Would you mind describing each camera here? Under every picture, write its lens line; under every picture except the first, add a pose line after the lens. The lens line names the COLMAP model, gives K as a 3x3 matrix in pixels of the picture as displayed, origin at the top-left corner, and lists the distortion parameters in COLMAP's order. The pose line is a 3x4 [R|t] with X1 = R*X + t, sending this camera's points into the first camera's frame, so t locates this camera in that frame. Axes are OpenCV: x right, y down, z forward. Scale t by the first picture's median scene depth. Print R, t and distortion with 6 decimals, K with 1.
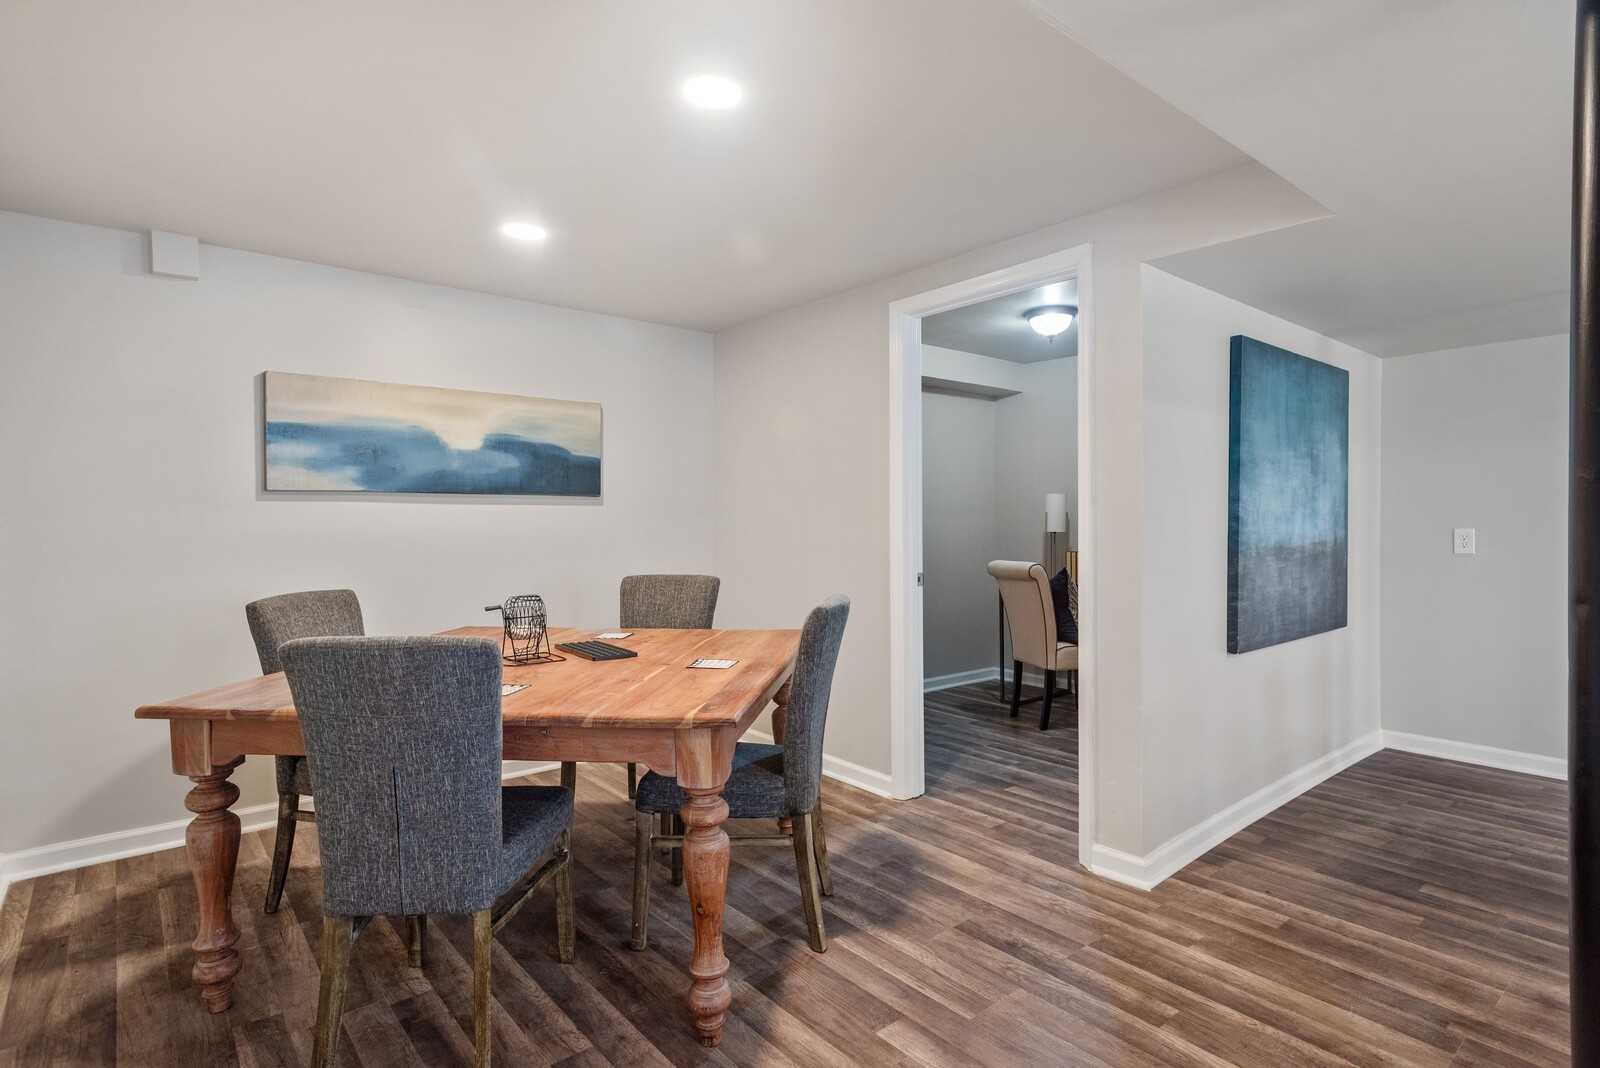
lens RADIAL K [[741.2, 0, 815.0], [0, 741.2, 533.5], [0, 0, 1]] dist [0.003503, -0.000602]
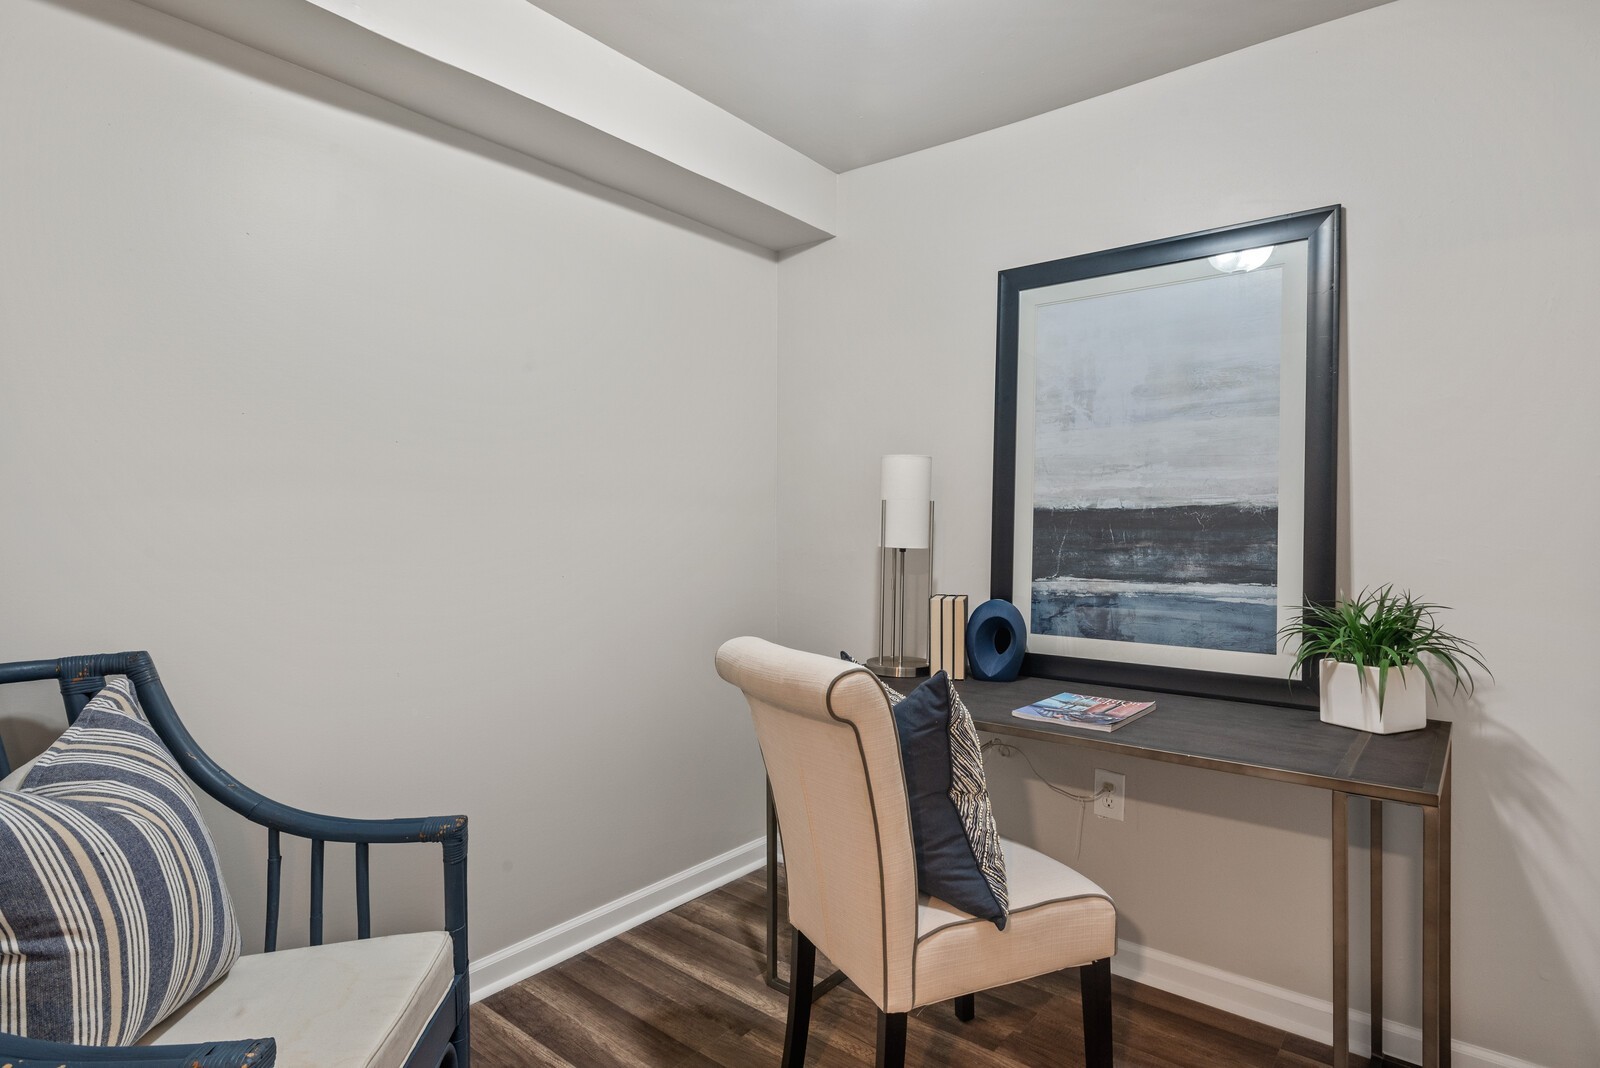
lens RADIAL K [[741.2, 0, 815.0], [0, 741.2, 533.5], [0, 0, 1]] dist [0.003503, -0.000602]
pose [[0.977616, 0.004437, 0.210348, 0.211986], [-0.004110, 0.999990, -0.001993, -0.010744], [-0.210355, 0.001084, 0.977624, 0.683338]]
